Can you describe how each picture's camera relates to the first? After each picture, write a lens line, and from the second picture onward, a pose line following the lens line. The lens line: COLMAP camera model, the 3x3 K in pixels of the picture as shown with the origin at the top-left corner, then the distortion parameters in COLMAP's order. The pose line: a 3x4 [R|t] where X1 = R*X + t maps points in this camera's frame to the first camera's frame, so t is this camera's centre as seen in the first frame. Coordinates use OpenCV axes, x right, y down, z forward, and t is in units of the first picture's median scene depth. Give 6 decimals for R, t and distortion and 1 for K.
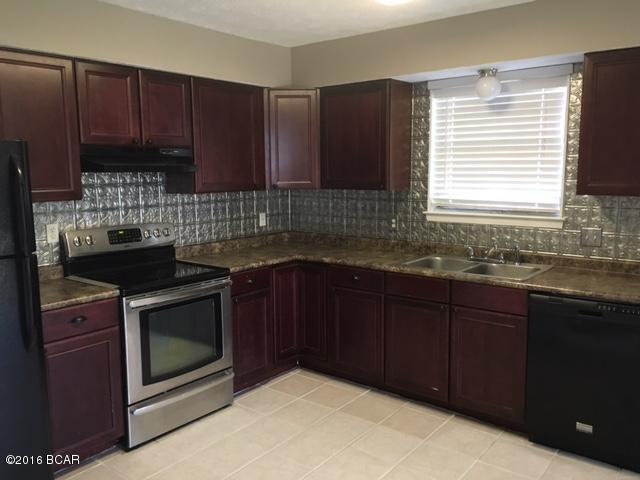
lens RADIAL K [[544.3, 0, 320.0], [0, 544.3, 240.0], [0, 0, 1]] dist [0.076196, -0.102736]
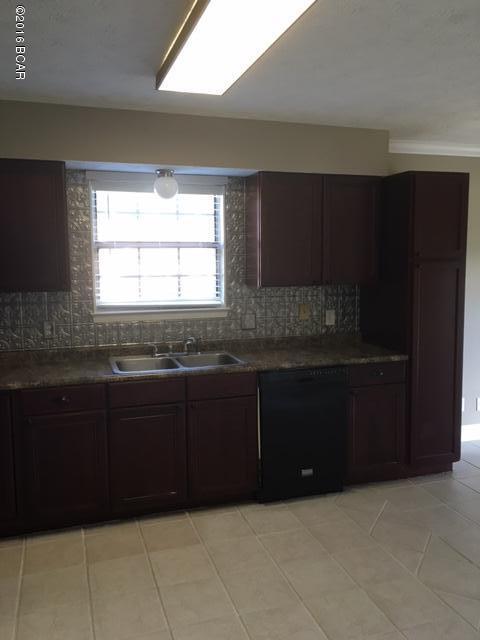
lens RADIAL K [[544.3, 0, 238.7], [0, 544.3, 317.8], [0, 0, 1]] dist [0.076196, -0.102736]
pose [[0.549990, -0.088640, 0.830454, -0.446521], [0.112993, 0.993107, 0.031168, -0.046419], [-0.827492, 0.076693, 0.556215, 0.304737]]
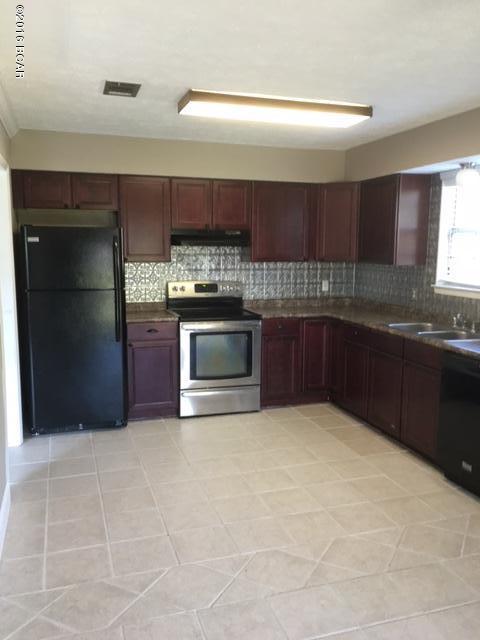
lens RADIAL K [[544.3, 0, 238.7], [0, 544.3, 317.8], [0, 0, 1]] dist [0.076196, -0.102736]
pose [[0.835272, 0.091147, -0.542230, 0.504887], [-0.090369, 0.995511, 0.028133, 0.022781], [0.542360, 0.025502, 0.839759, -0.203989]]
